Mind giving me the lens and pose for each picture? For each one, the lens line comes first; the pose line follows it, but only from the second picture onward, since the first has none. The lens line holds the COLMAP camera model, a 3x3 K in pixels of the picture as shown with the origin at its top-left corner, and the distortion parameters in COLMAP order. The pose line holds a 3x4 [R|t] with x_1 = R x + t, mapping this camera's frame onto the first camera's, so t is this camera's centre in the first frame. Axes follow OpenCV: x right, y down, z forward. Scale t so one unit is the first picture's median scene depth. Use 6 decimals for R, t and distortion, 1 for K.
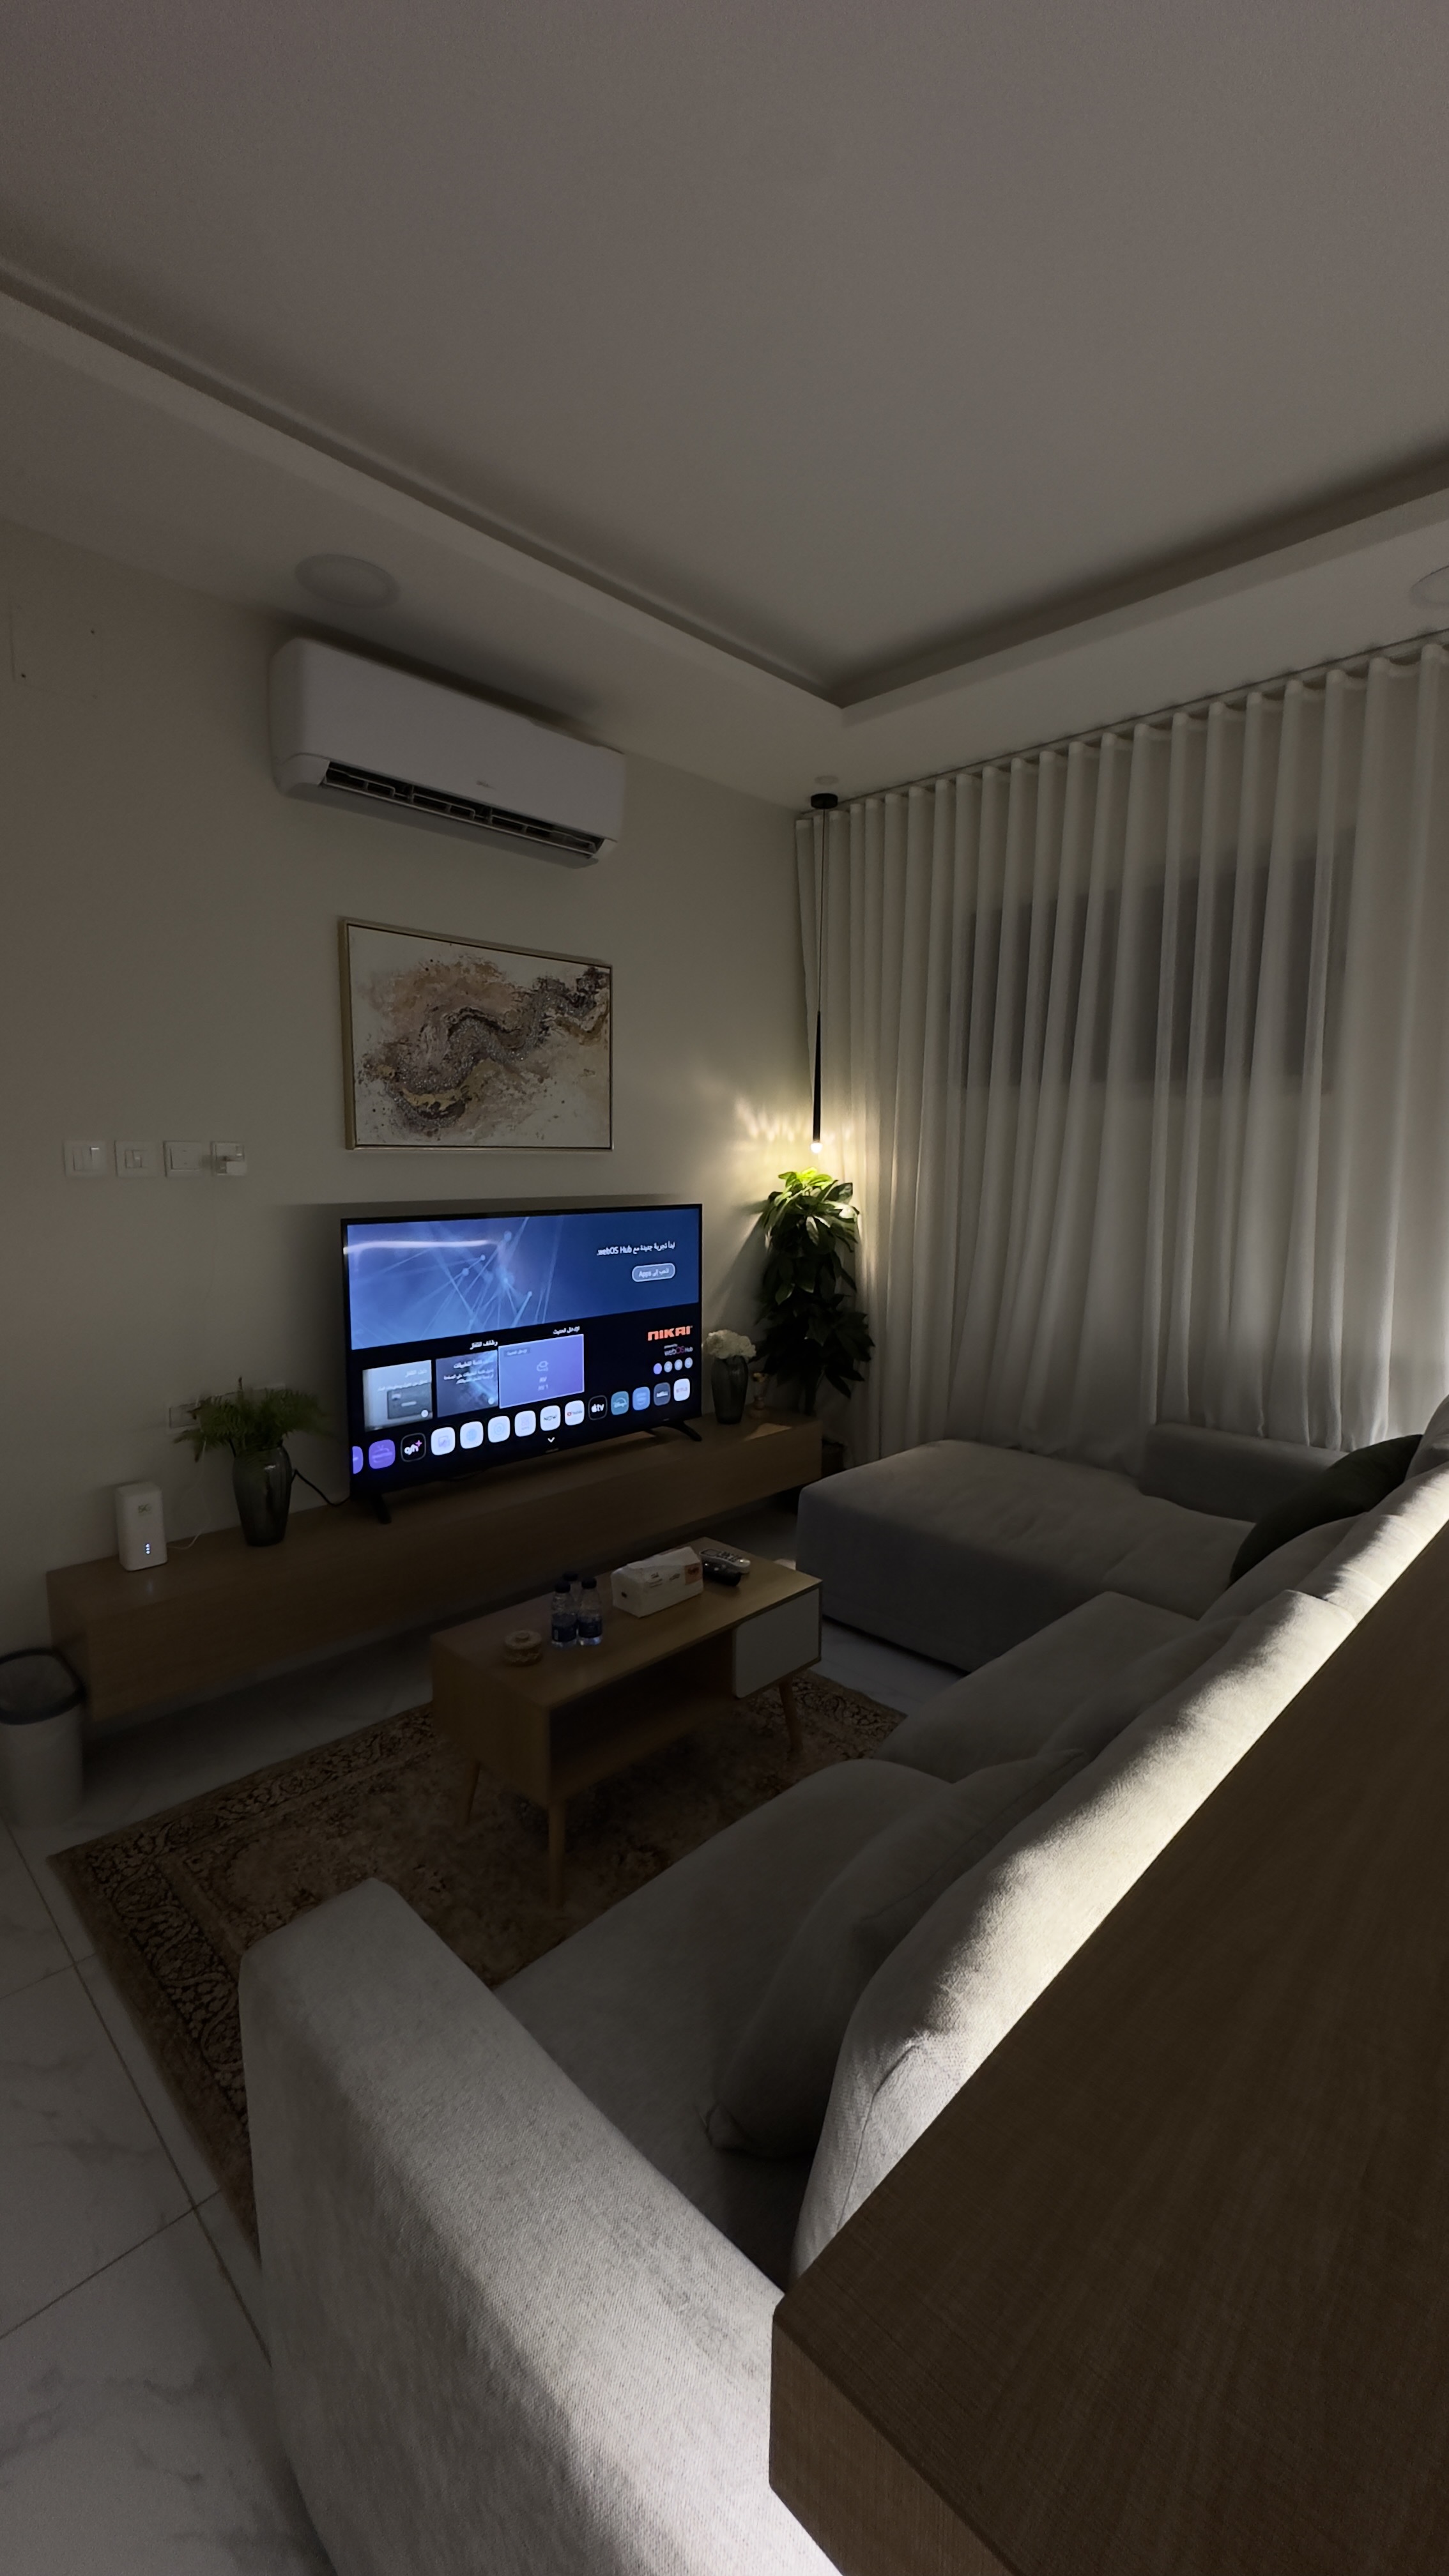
lens RADIAL K [[1029.6, 0, 724.5], [0, 1029.6, 1288.0], [0, 0, 1]] dist [-0.001250, 0.000483]
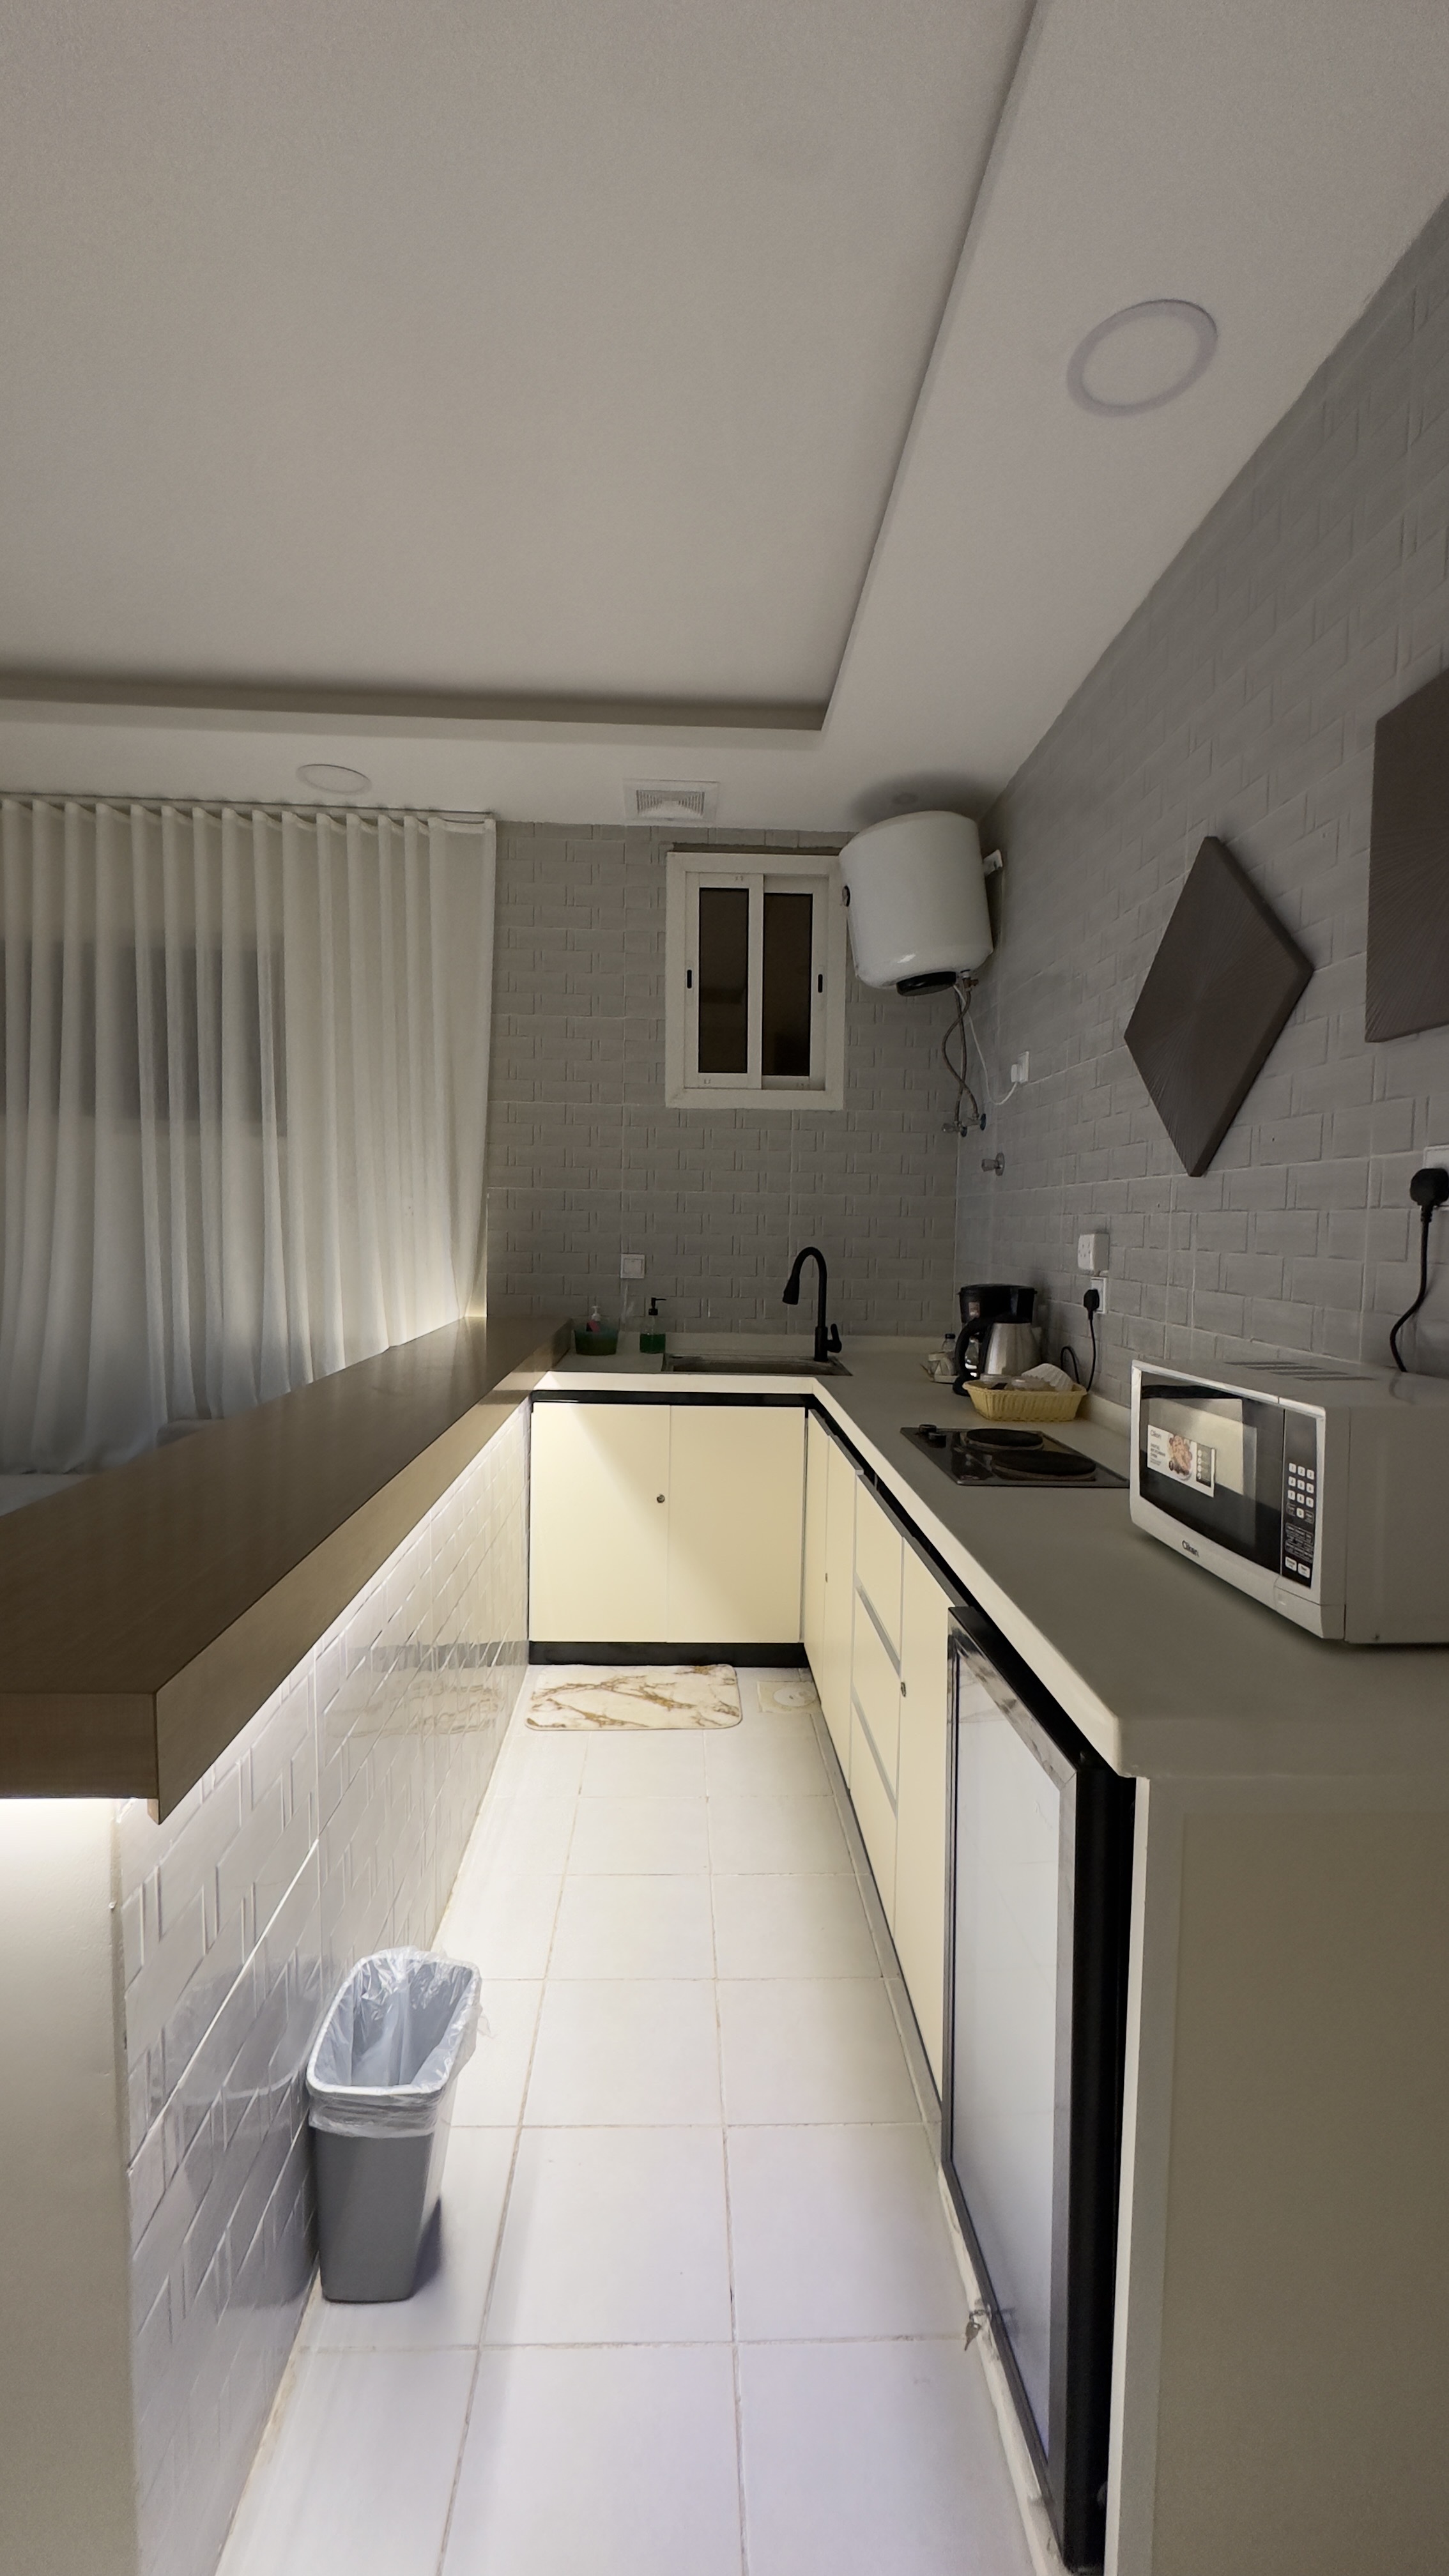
lens RADIAL K [[1029.6, 0, 724.5], [0, 1029.6, 1288.0], [0, 0, 1]] dist [-0.001250, 0.000483]
pose [[0.678400, -0.040707, 0.733564, 0.016367], [0.082089, 0.996412, -0.020622, 0.056952], [-0.730092, 0.074208, 0.679307, -0.208347]]
